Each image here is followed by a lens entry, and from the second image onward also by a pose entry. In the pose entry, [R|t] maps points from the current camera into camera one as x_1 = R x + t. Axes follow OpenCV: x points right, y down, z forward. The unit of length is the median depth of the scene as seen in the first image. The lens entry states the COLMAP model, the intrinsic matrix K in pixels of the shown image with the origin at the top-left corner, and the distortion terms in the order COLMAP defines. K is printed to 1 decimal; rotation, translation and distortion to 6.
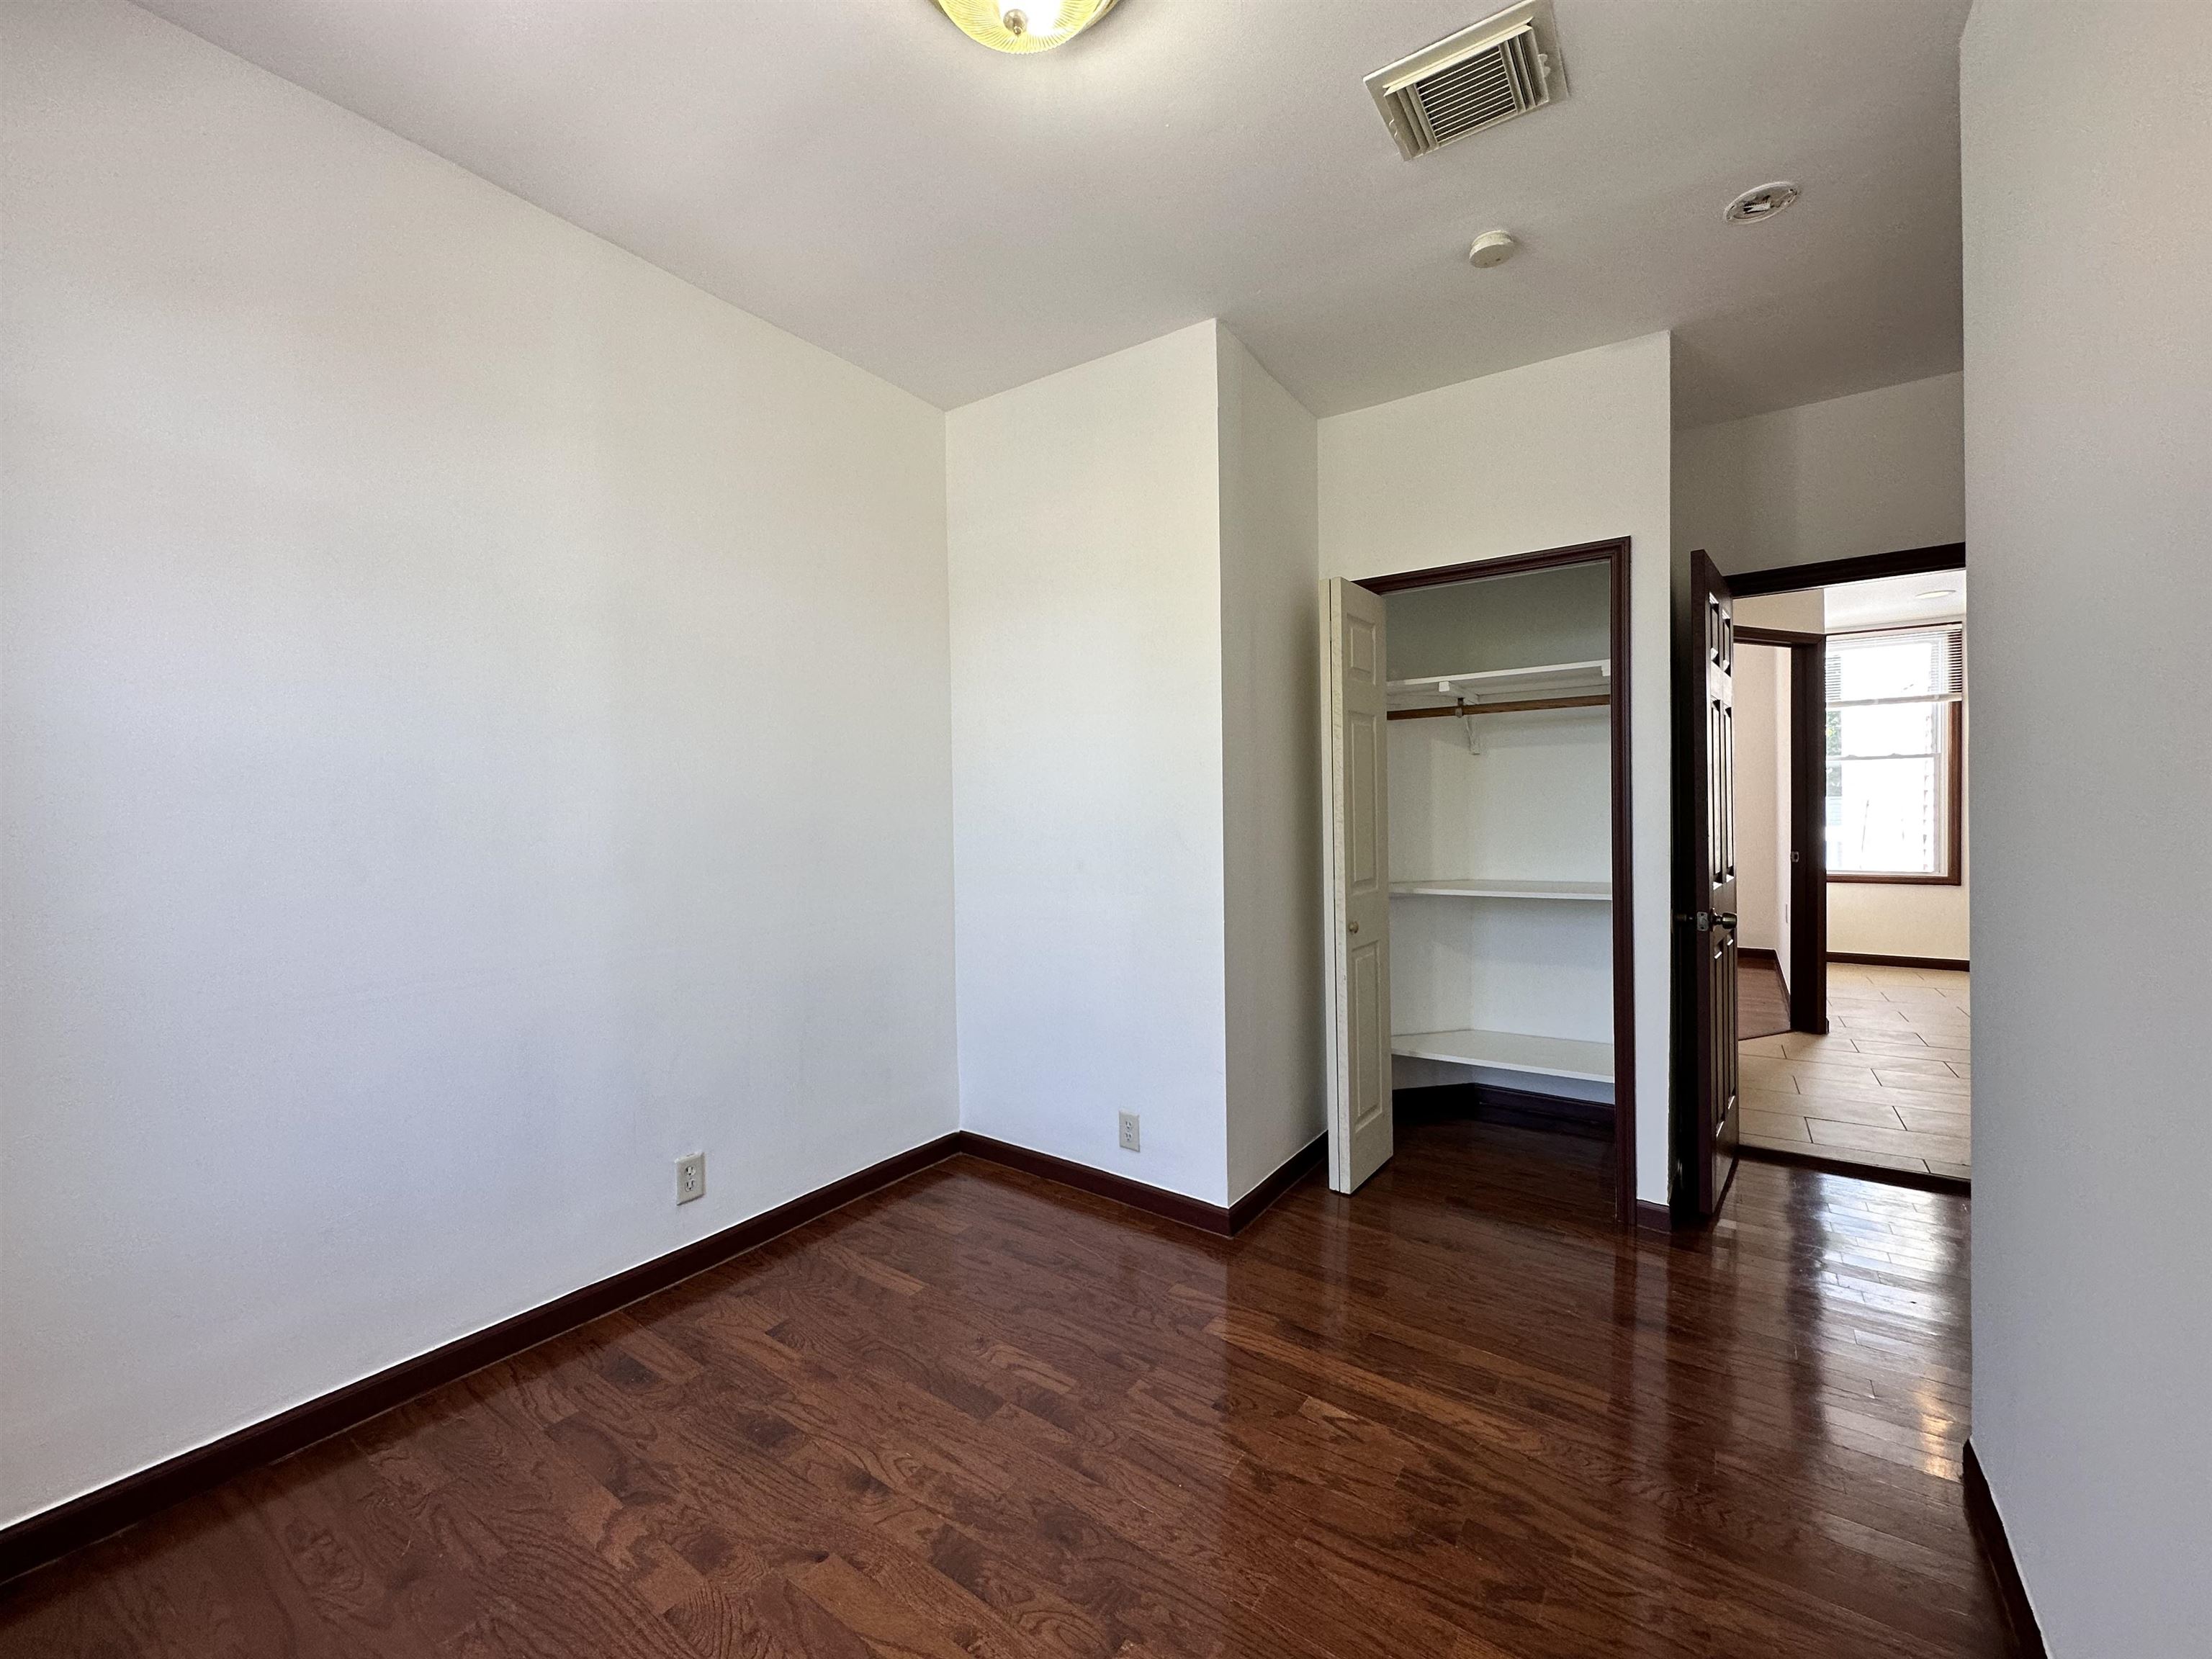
lens RADIAL K [[900.0, 0, 1097.3], [0, 900.0, 826.7], [0, 0, 1]] dist [-0.002923, 0.000997]
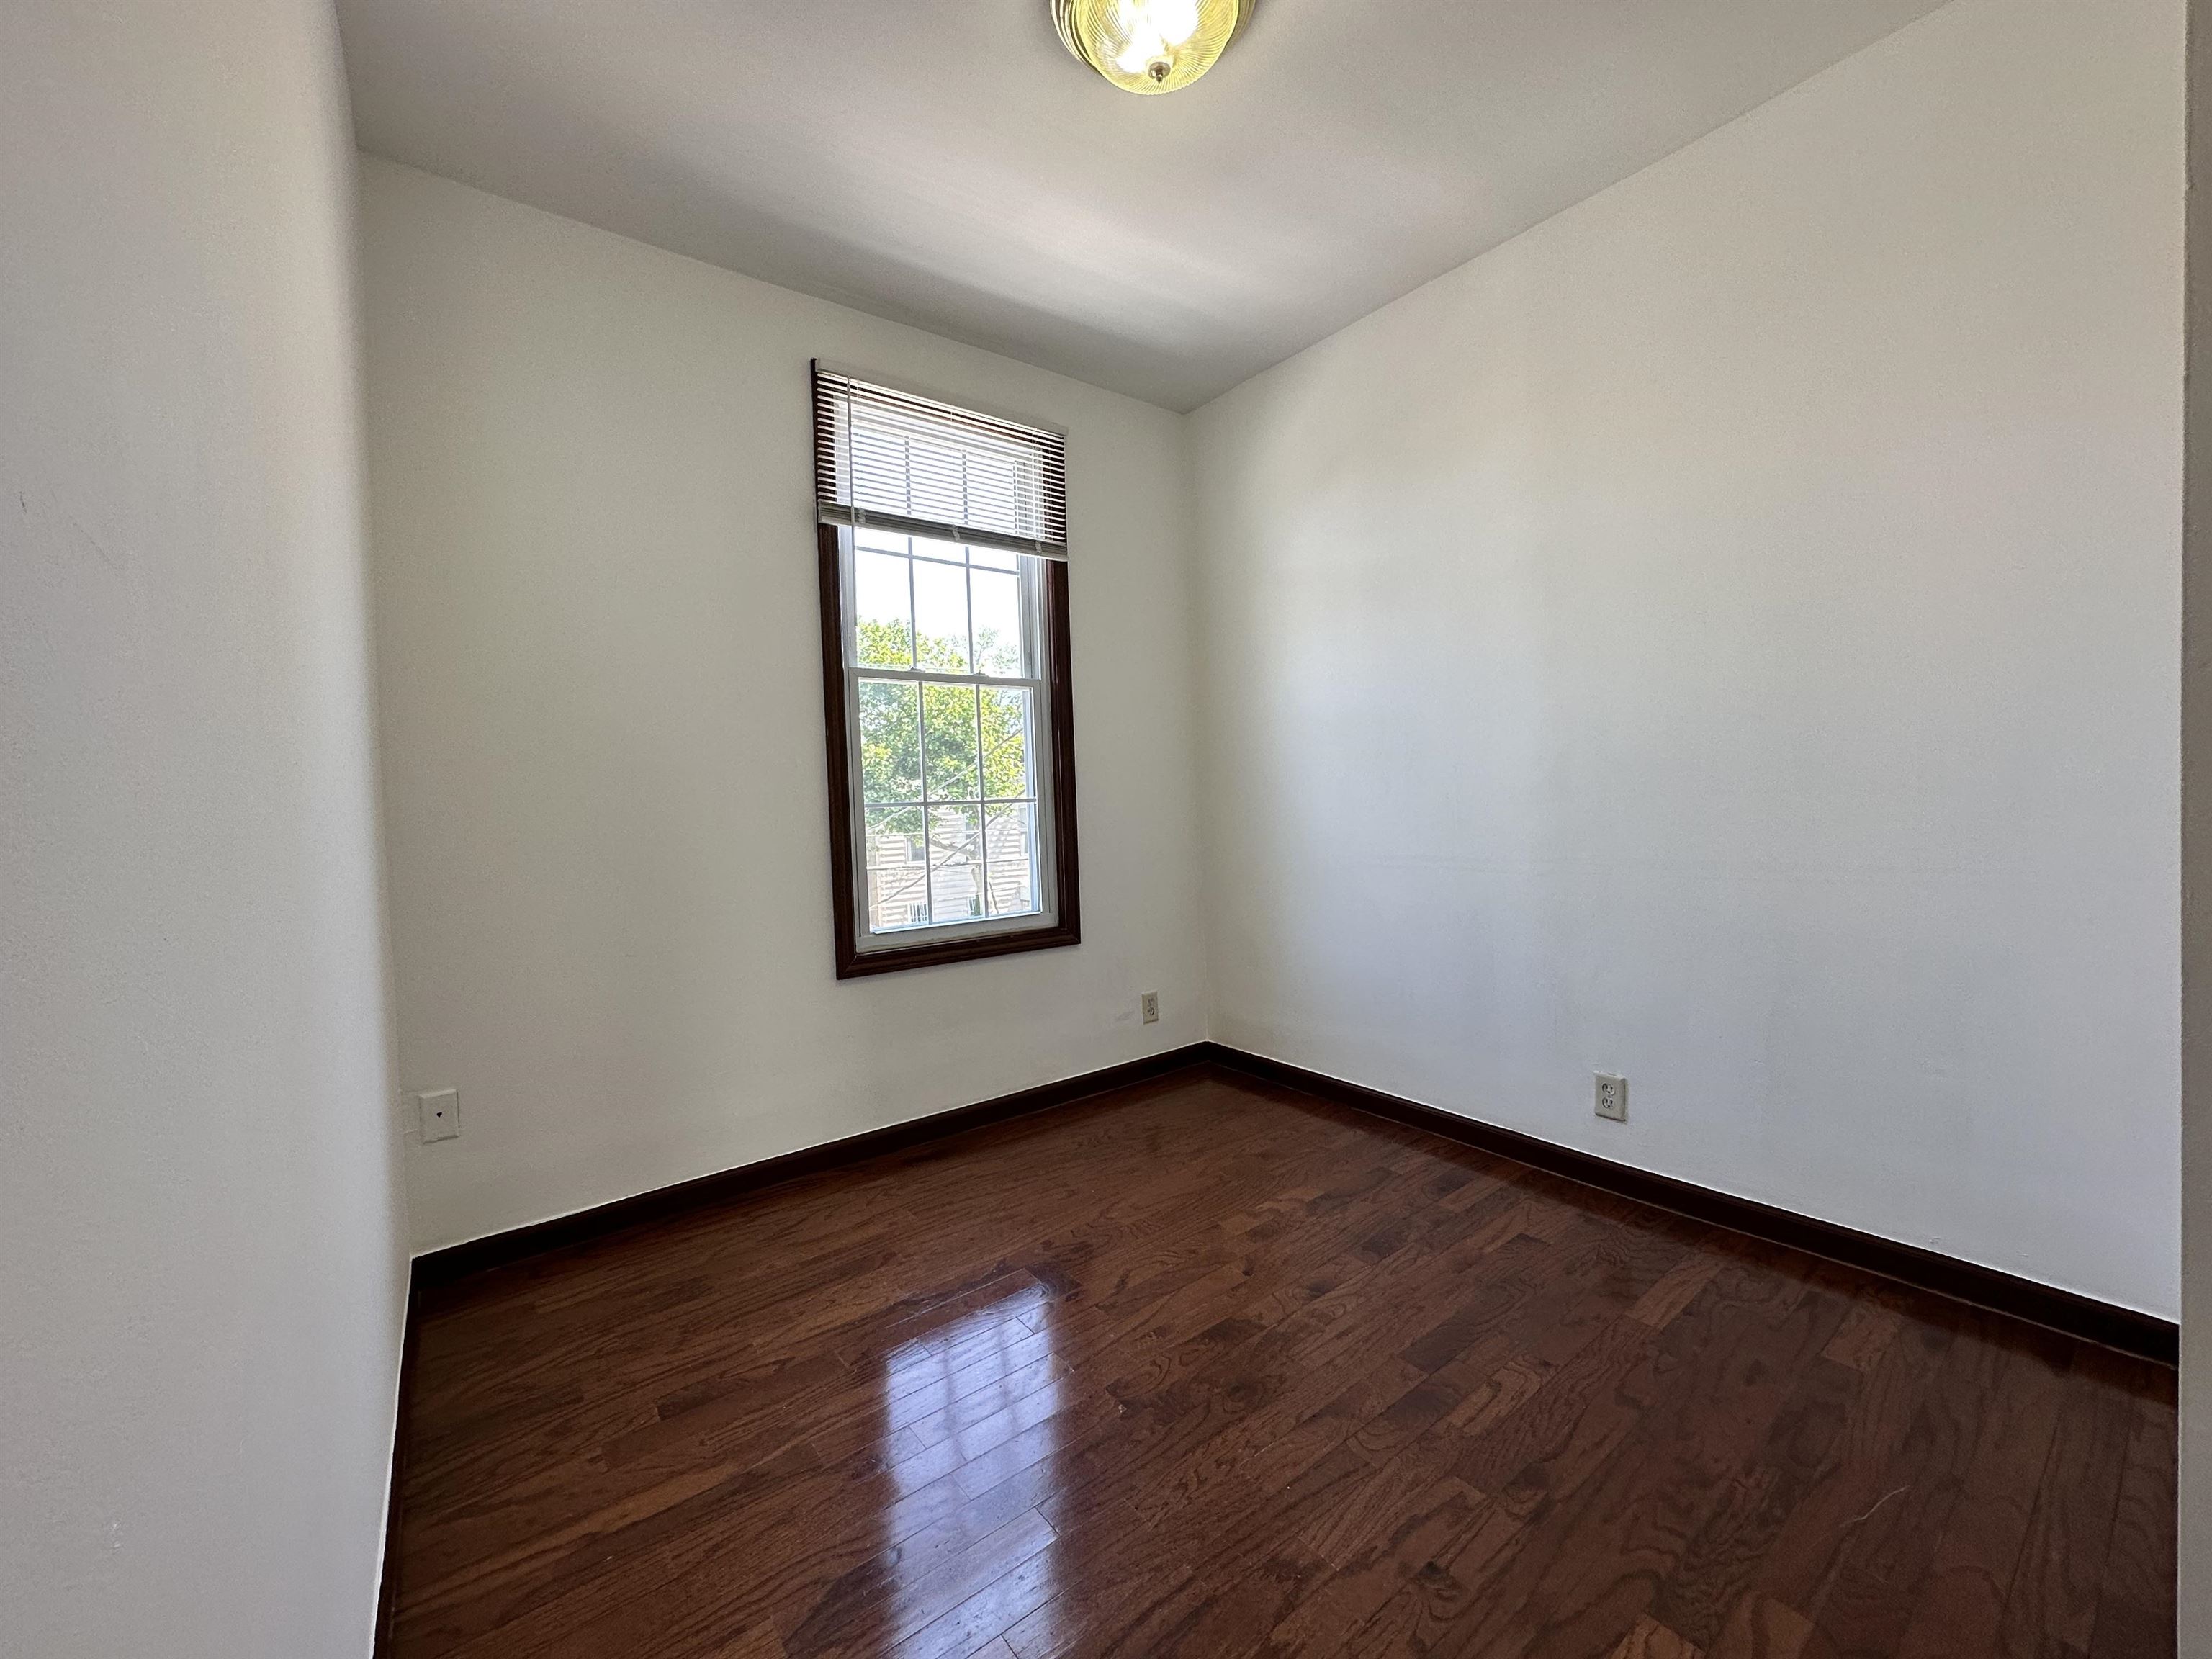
lens RADIAL K [[900.0, 0, 1103.4], [0, 900.0, 818.5], [0, 0, 1]] dist [-0.002923, 0.000997]
pose [[-0.311993, 0.043724, -0.949078, 0.887855], [0.014810, 0.999043, 0.041158, 0.037616], [0.949969, -0.001214, -0.312342, 1.026332]]
